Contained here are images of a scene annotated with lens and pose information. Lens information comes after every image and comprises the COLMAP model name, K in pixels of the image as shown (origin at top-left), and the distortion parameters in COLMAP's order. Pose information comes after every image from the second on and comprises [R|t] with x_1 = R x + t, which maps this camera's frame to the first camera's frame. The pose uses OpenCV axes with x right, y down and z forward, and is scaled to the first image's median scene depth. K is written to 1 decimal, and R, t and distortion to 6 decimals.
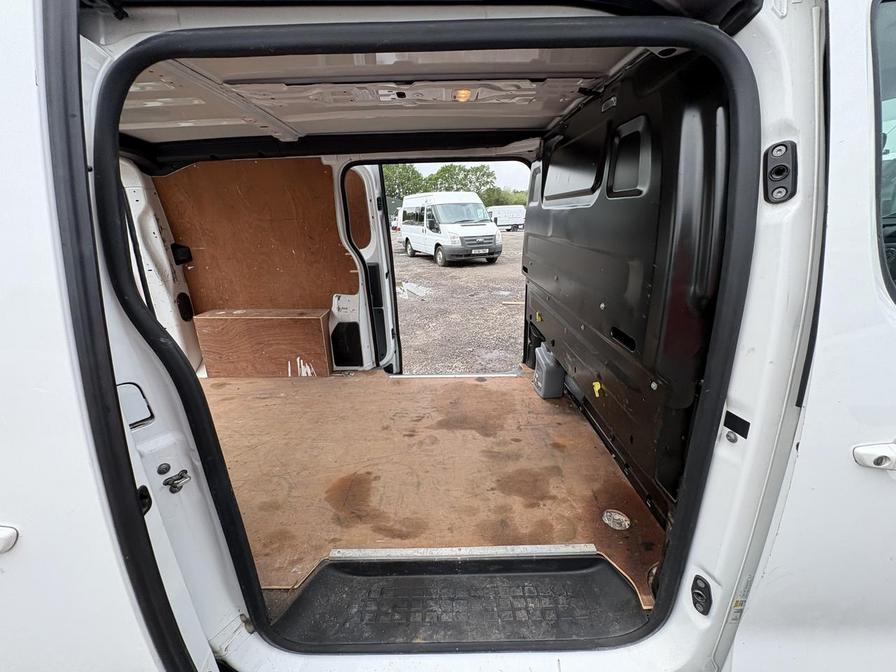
lens RADIAL K [[354.6, 0, 440.7], [0, 354.6, 316.0], [0, 0, 1]] dist [-0.001763, 0.000962]
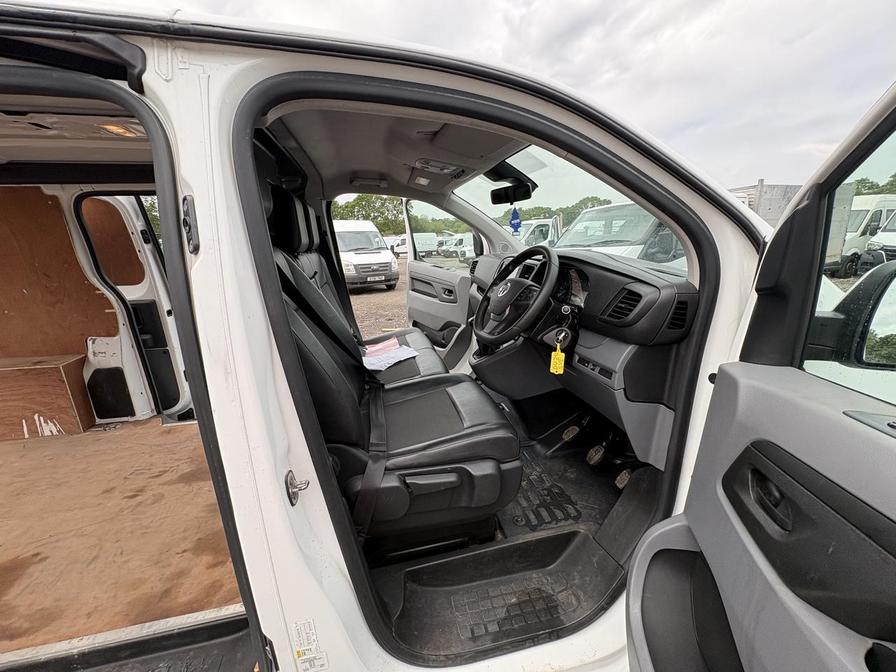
lens RADIAL K [[354.6, 0, 437.1], [0, 354.6, 314.1], [0, 0, 1]] dist [-0.001763, 0.000962]
pose [[0.979717, -0.041582, 0.196026, 0.375301], [0.056395, 0.995909, -0.070601, -0.007609], [-0.192288, 0.080224, 0.978054, -0.032611]]
